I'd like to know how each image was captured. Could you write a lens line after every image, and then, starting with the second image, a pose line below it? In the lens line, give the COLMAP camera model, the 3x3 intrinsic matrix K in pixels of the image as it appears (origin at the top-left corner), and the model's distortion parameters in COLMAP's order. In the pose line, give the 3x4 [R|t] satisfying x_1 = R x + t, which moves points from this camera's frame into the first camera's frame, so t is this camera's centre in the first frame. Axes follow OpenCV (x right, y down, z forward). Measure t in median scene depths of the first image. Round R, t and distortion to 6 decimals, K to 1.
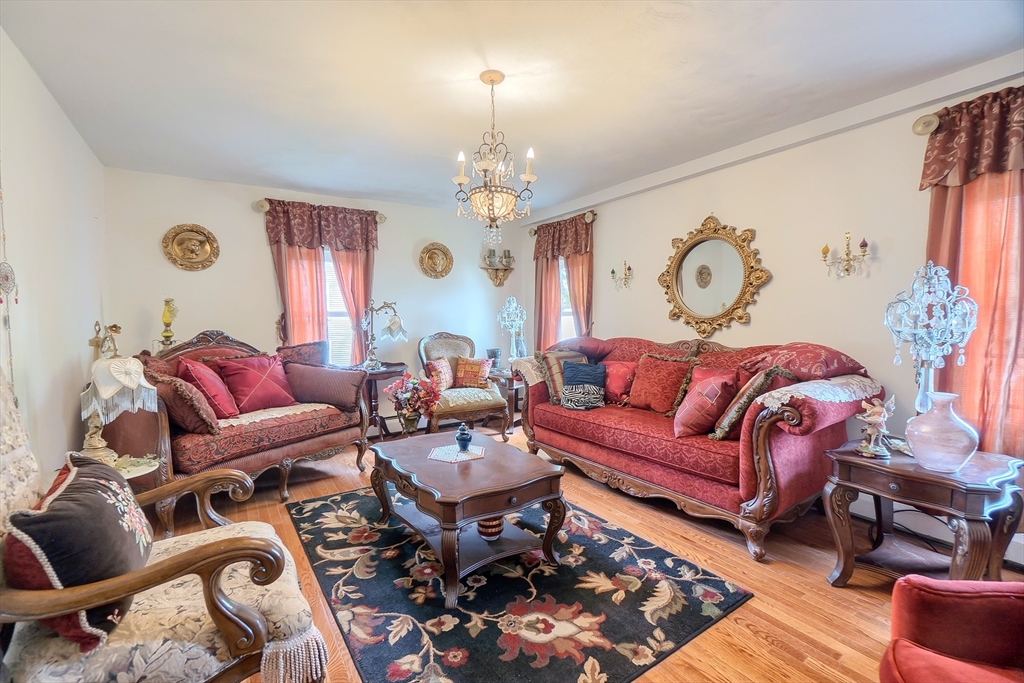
lens RADIAL K [[440.8, 0, 507.0], [0, 440.8, 343.2], [0, 0, 1]] dist [-0.000509, 0.000428]
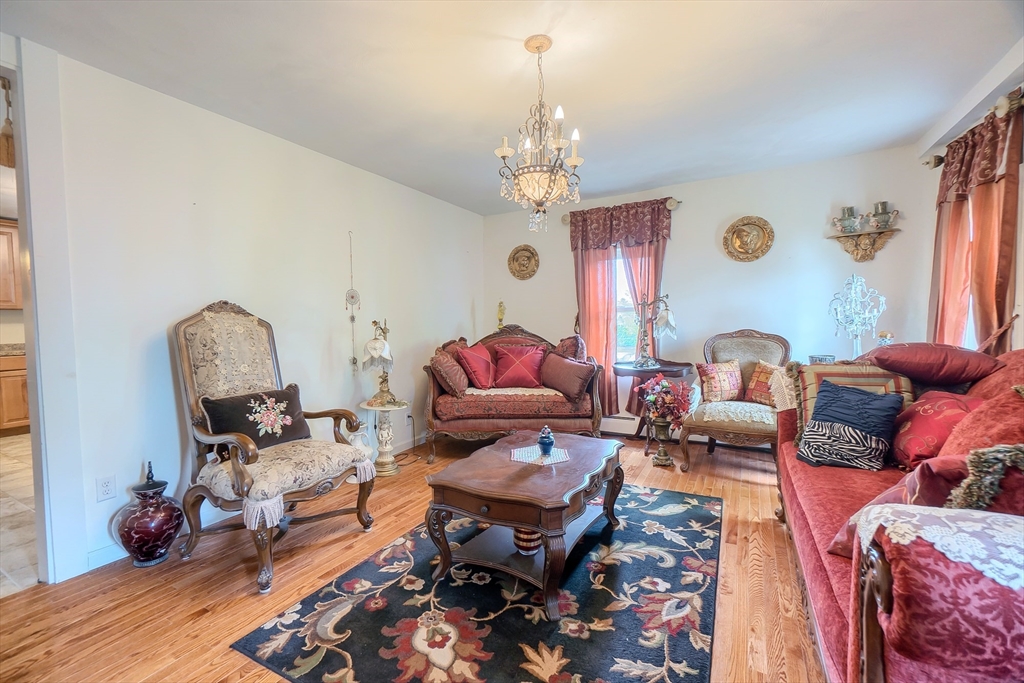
lens RADIAL K [[442.9, 0, 502.9], [0, 442.9, 341.2], [0, 0, 1]] dist [-0.001183, -0.000004]
pose [[0.468809, 0.042175, -0.882292, 0.685949], [-0.035186, 0.998958, 0.029055, -0.021879], [0.882599, 0.017423, 0.469804, 0.476575]]
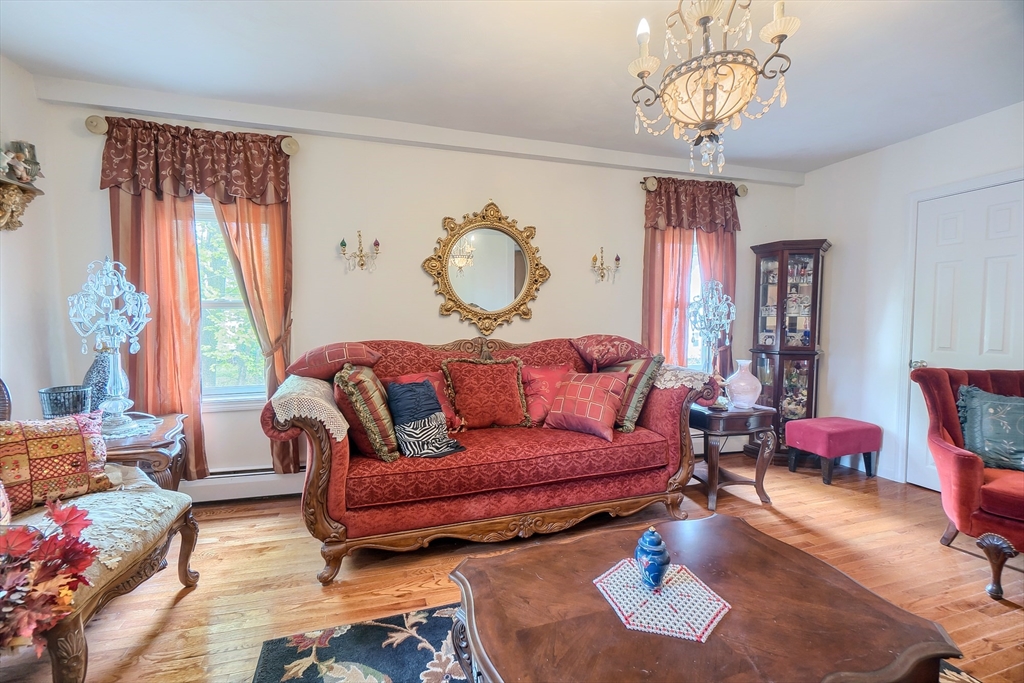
lens RADIAL K [[439.2, 0, 505.4], [0, 439.2, 342.9], [0, 0, 1]] dist [-0.004308, -0.000212]
pose [[0.276133, -0.051877, 0.959718, -0.589091], [0.051708, 0.997898, 0.039063, -0.042894], [-0.959728, 0.038839, 0.278235, 1.017212]]
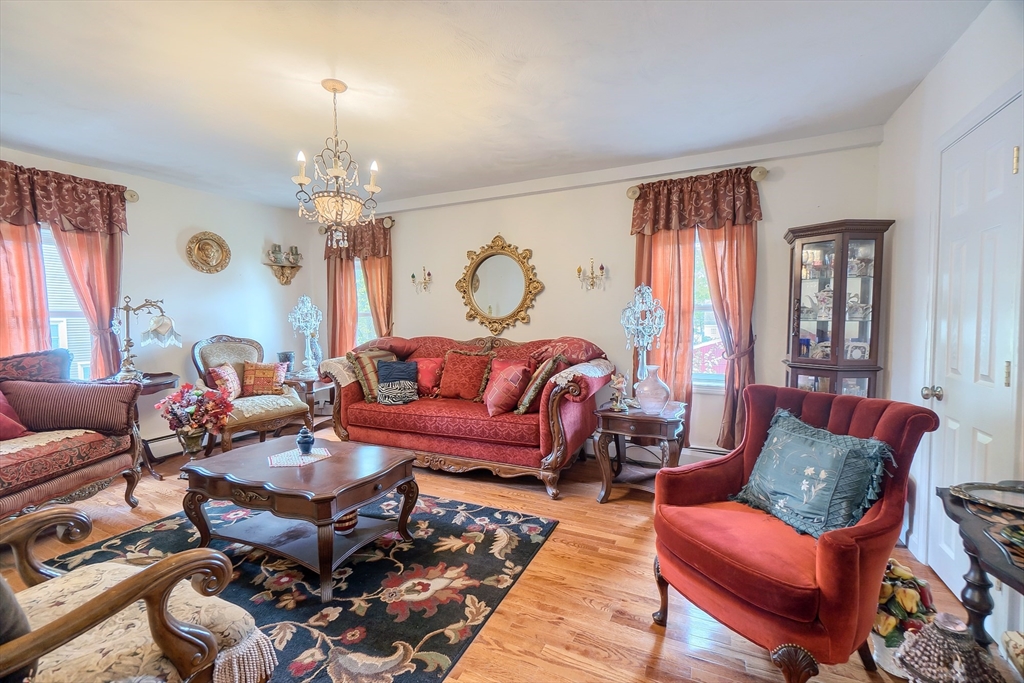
lens RADIAL K [[439.2, 0, 505.4], [0, 439.2, 342.9], [0, 0, 1]] dist [-0.004308, -0.000212]
pose [[0.858708, -0.028807, 0.511655, -0.212005], [0.029349, 0.999545, 0.007021, 0.002146], [-0.511625, 0.008988, 0.859162, -0.072869]]
